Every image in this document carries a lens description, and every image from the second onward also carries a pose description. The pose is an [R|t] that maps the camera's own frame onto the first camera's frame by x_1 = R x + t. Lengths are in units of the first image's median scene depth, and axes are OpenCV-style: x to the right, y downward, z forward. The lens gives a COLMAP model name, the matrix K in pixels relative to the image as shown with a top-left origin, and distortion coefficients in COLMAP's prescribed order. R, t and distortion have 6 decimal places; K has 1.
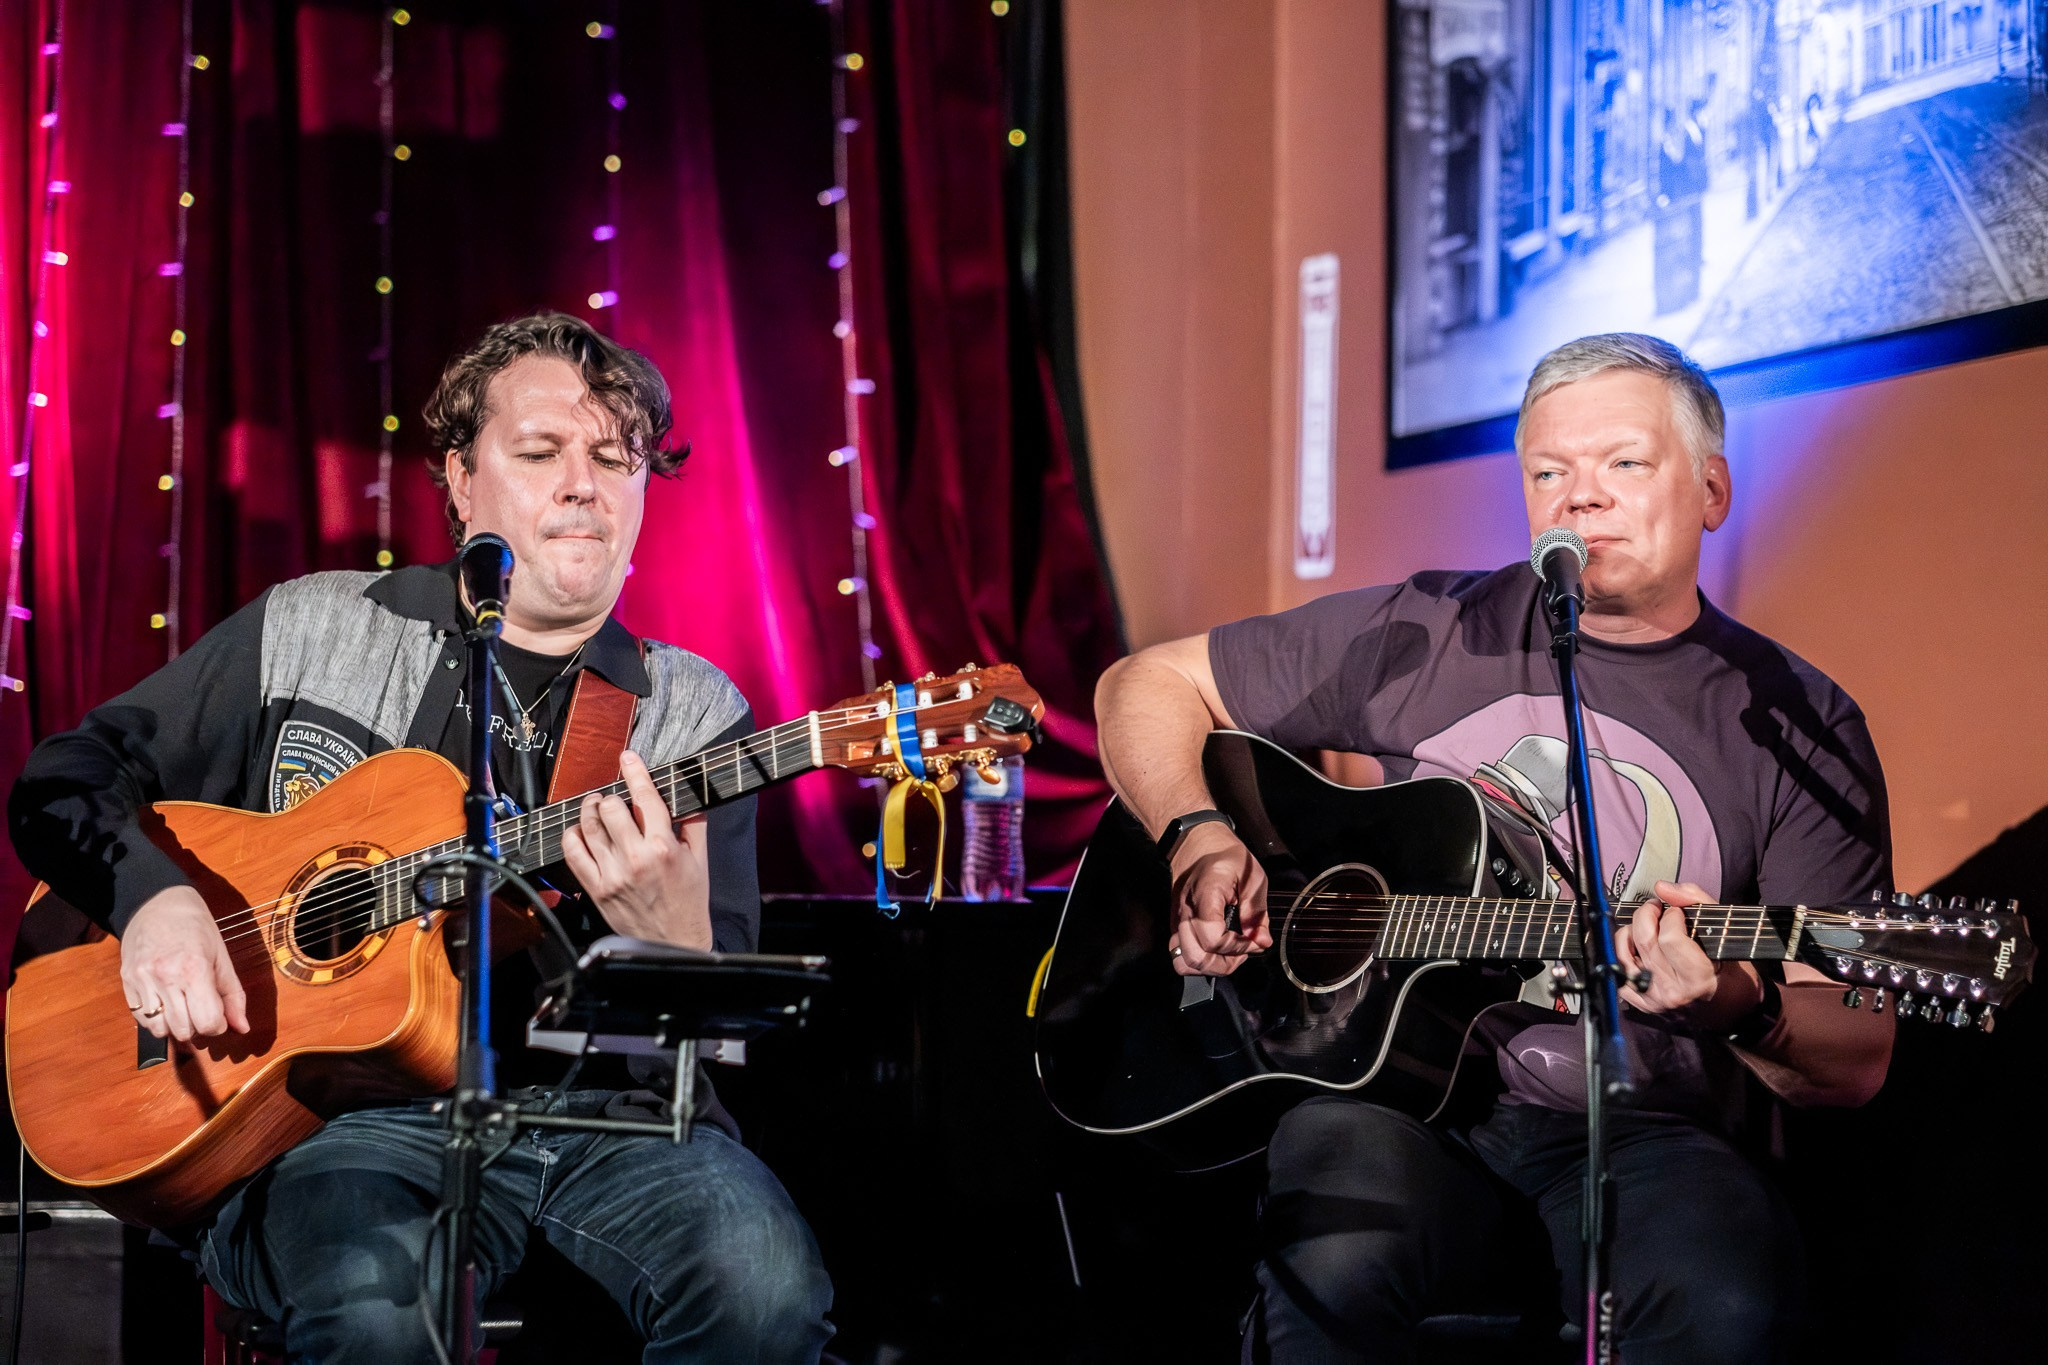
lens RADIAL K [[5036.9, 0, 1092.9], [0, 5036.9, 722.8], [0, 0, 1]] dist [0.075930, 0.000000]
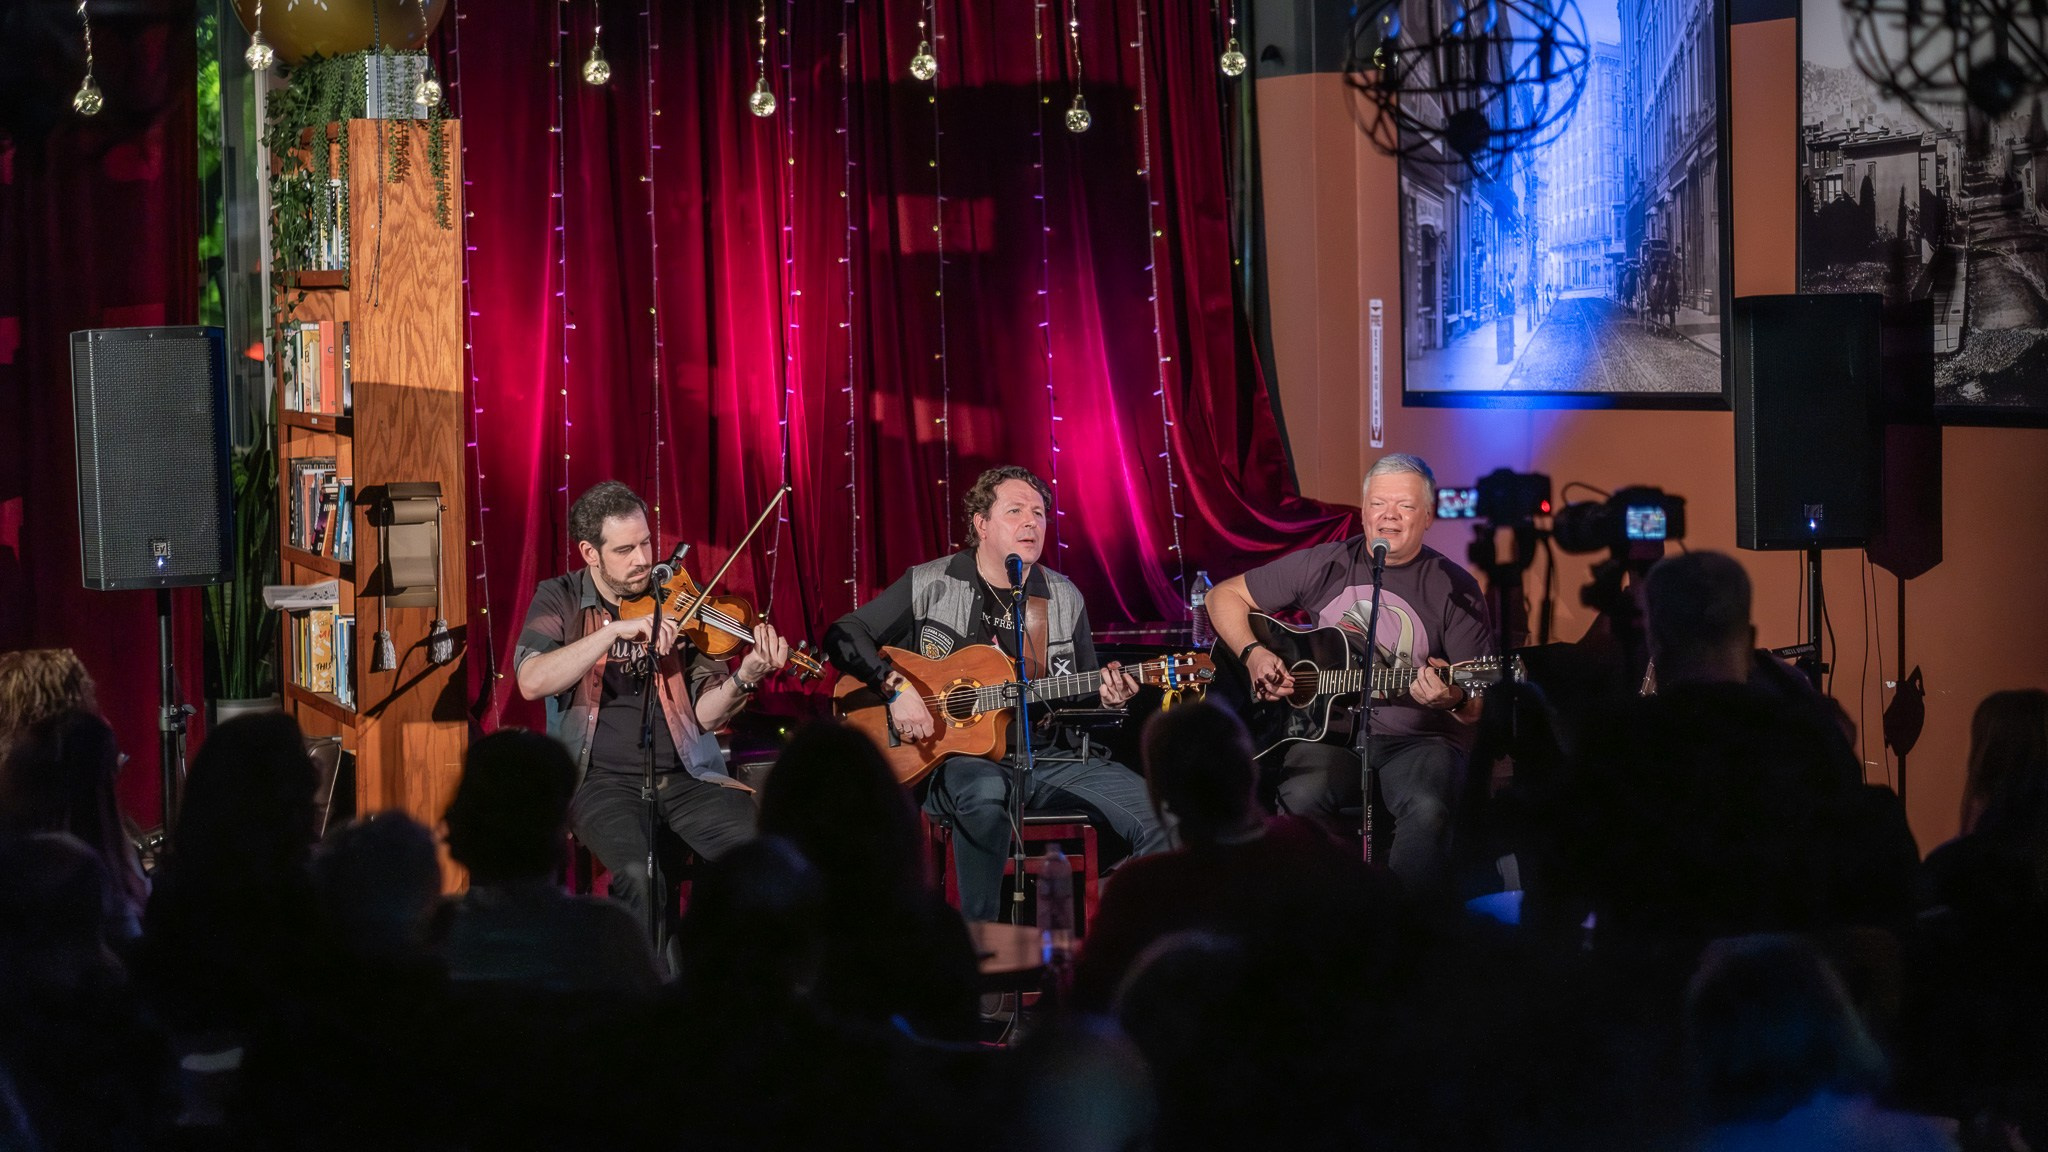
lens RADIAL K [[4832.8, 0, 960.4], [0, 4832.8, 559.5], [0, 0, 1]] dist [0.213864, 0.000000]
pose [[0.992050, -0.024272, -0.123484, 0.134458], [0.035312, 0.995492, 0.088023, -0.188264], [0.120791, -0.091684, 0.988435, -1.174275]]
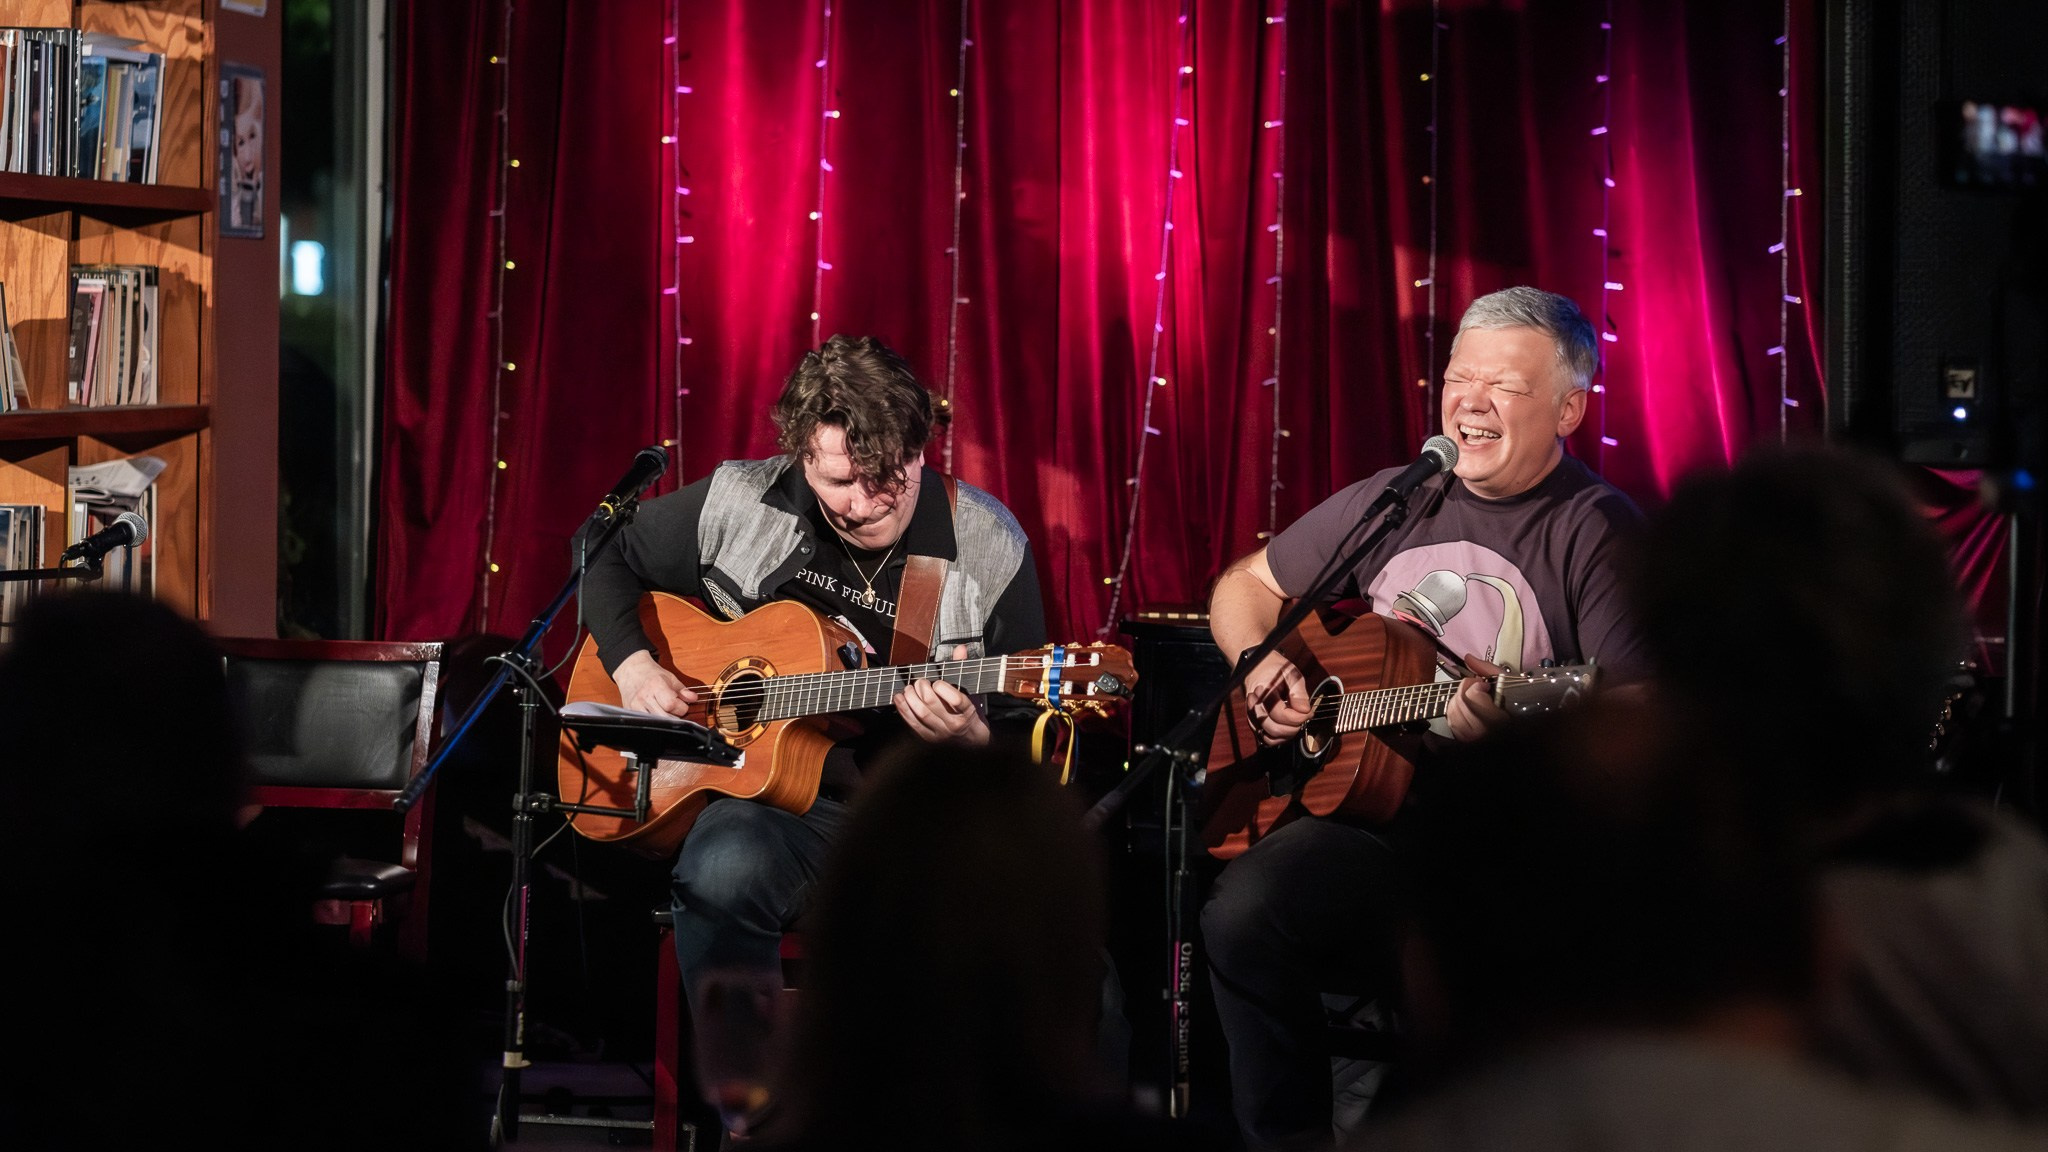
lens RADIAL K [[5137.2, 0, 1032.3], [0, 5137.2, 577.4], [0, 0, 1]] dist [0.037774, 0.000000]
pose [[0.854628, 0.028460, -0.518460, 0.528547], [0.010822, 0.997304, 0.072584, -0.075802], [0.519127, -0.067643, 0.852016, -0.237152]]
